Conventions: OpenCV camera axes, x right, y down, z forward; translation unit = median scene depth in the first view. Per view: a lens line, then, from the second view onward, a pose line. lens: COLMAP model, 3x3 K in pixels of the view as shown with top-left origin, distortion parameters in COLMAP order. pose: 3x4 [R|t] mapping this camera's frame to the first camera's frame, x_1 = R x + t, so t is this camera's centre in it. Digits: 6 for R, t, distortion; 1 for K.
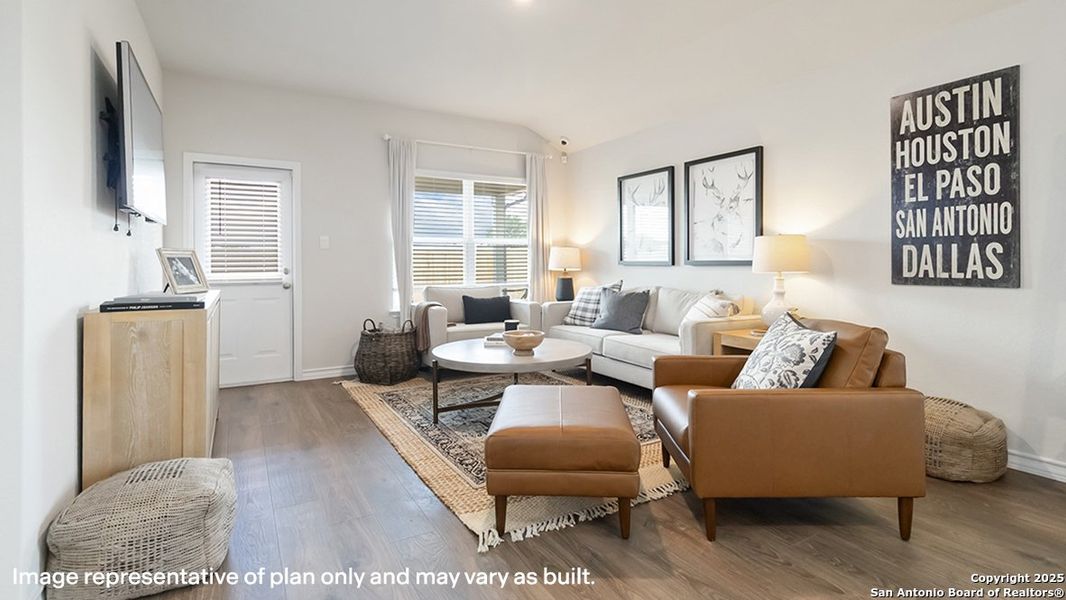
lens RADIAL K [[527.8, 0, 534.4], [0, 527.8, 280.0], [0, 0, 1]] dist [0.000991, 0.000227]
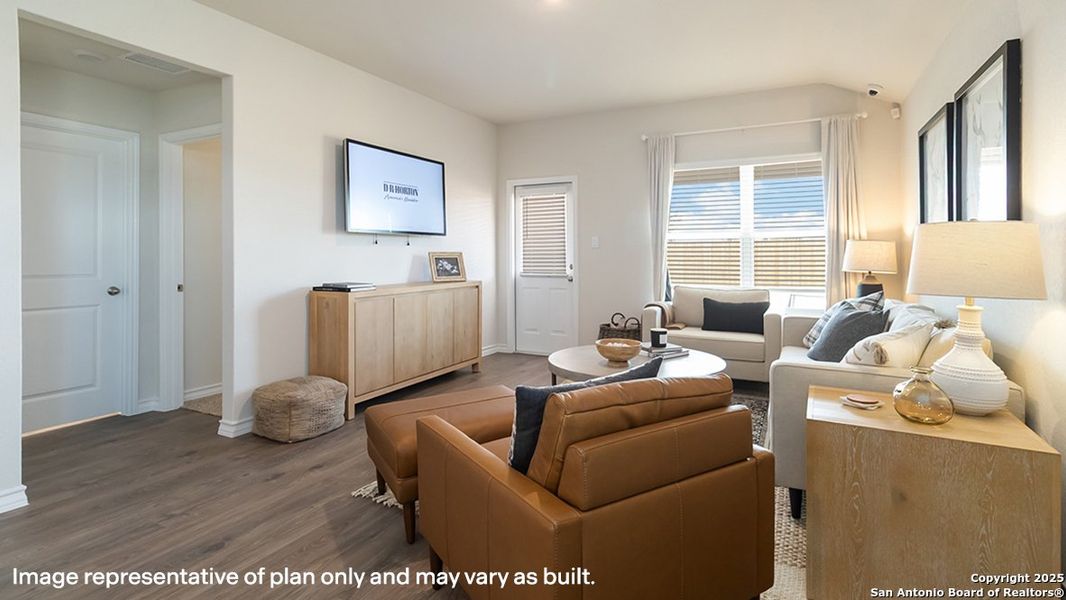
lens RADIAL K [[522.0, 0, 517.4], [0, 522.0, 259.2], [0, 0, 1]] dist [0.000564, 0.000124]
pose [[0.520899, 0.010509, -0.853554, 0.456927], [-0.025650, 0.999665, -0.003346, -0.025309], [0.853233, 0.023637, 0.520994, 0.264068]]
